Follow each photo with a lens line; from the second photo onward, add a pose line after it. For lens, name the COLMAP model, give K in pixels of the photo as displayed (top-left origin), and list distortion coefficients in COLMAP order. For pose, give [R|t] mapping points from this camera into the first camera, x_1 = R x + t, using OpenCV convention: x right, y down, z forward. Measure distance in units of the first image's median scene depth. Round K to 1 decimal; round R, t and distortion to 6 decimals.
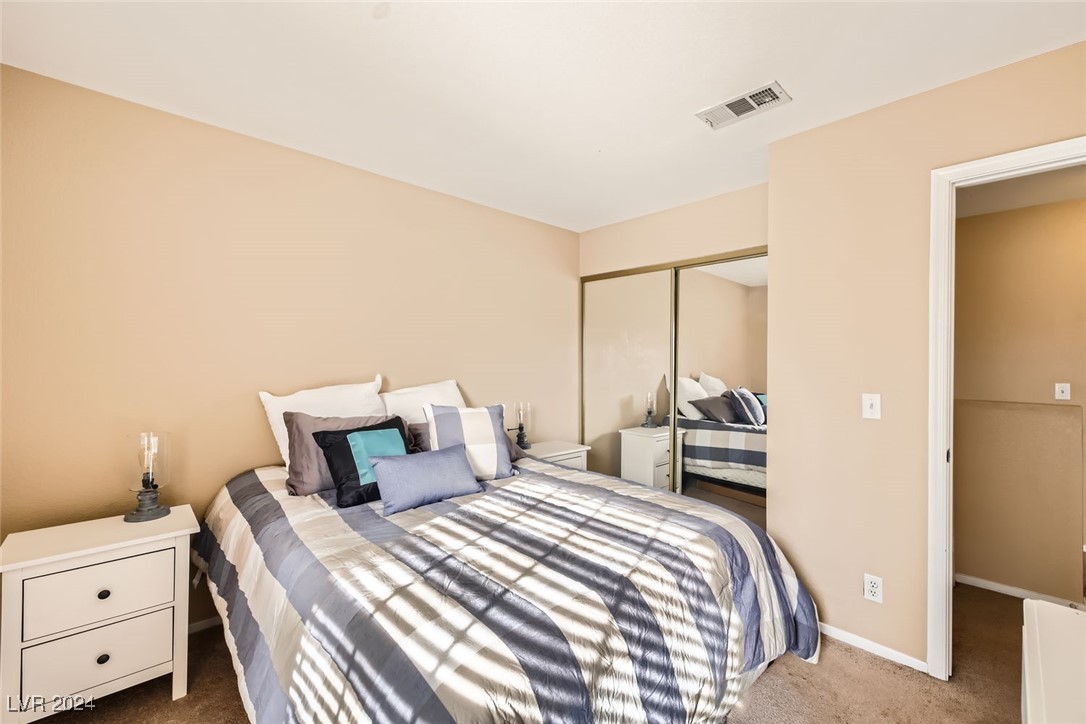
lens RADIAL K [[461.3, 0, 543.4], [0, 461.3, 360.1], [0, 0, 1]] dist [0.008418, -0.000548]
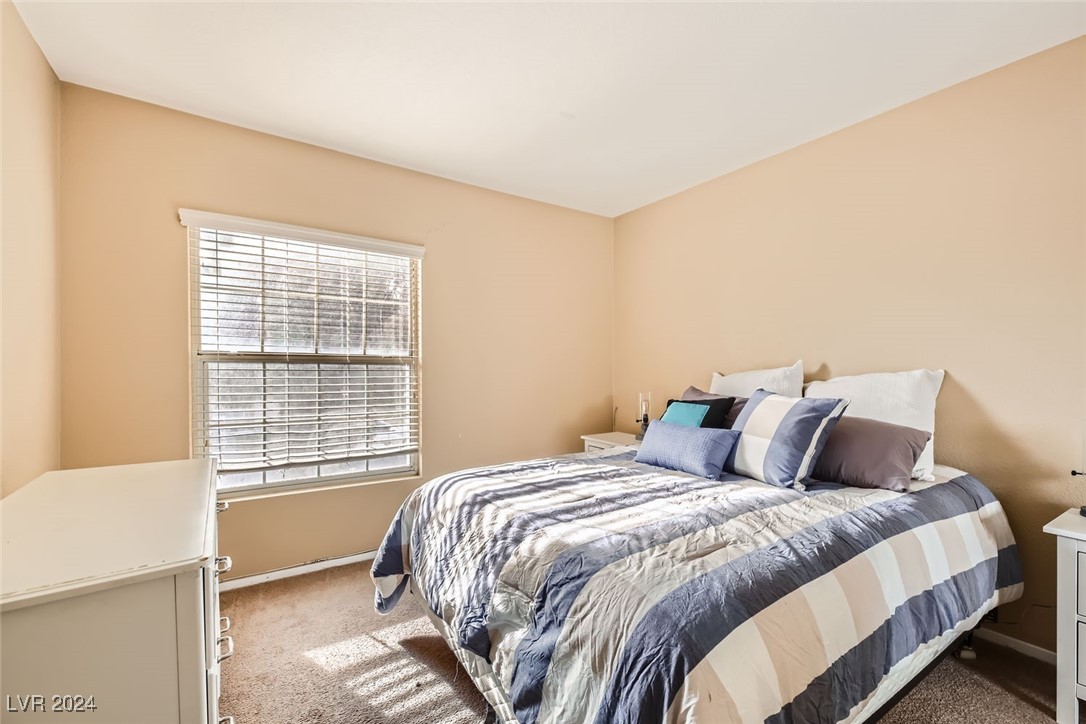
lens RADIAL K [[461.3, 0, 547.2], [0, 461.3, 367.2], [0, 0, 1]] dist [0.008418, -0.000548]
pose [[-0.166165, 0.000534, -0.986098, 1.032467], [-0.003615, 0.999993, 0.001150, 0.074006], [0.986091, 0.003756, -0.166162, 1.013308]]
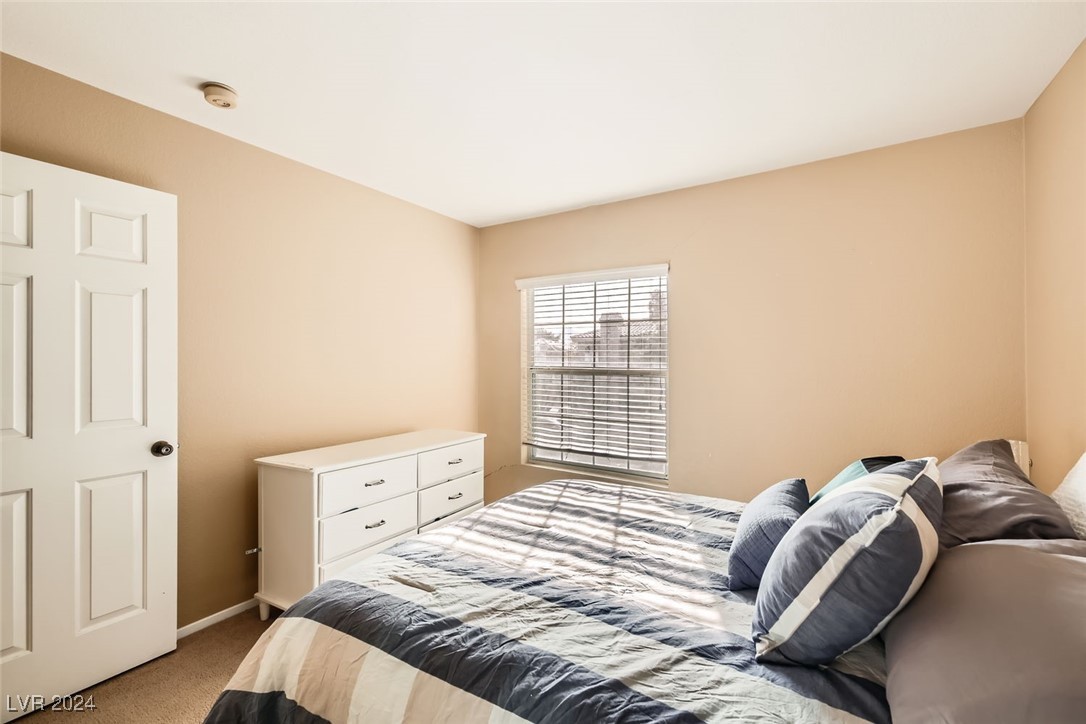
lens RADIAL K [[461.3, 0, 538.6], [0, 461.3, 359.2], [0, 0, 1]] dist [0.008418, -0.000548]
pose [[-0.973995, -0.002163, -0.226557, 0.291743], [-0.001448, 0.999993, -0.003322, 0.001368], [0.226563, -0.002908, -0.973992, 1.874761]]
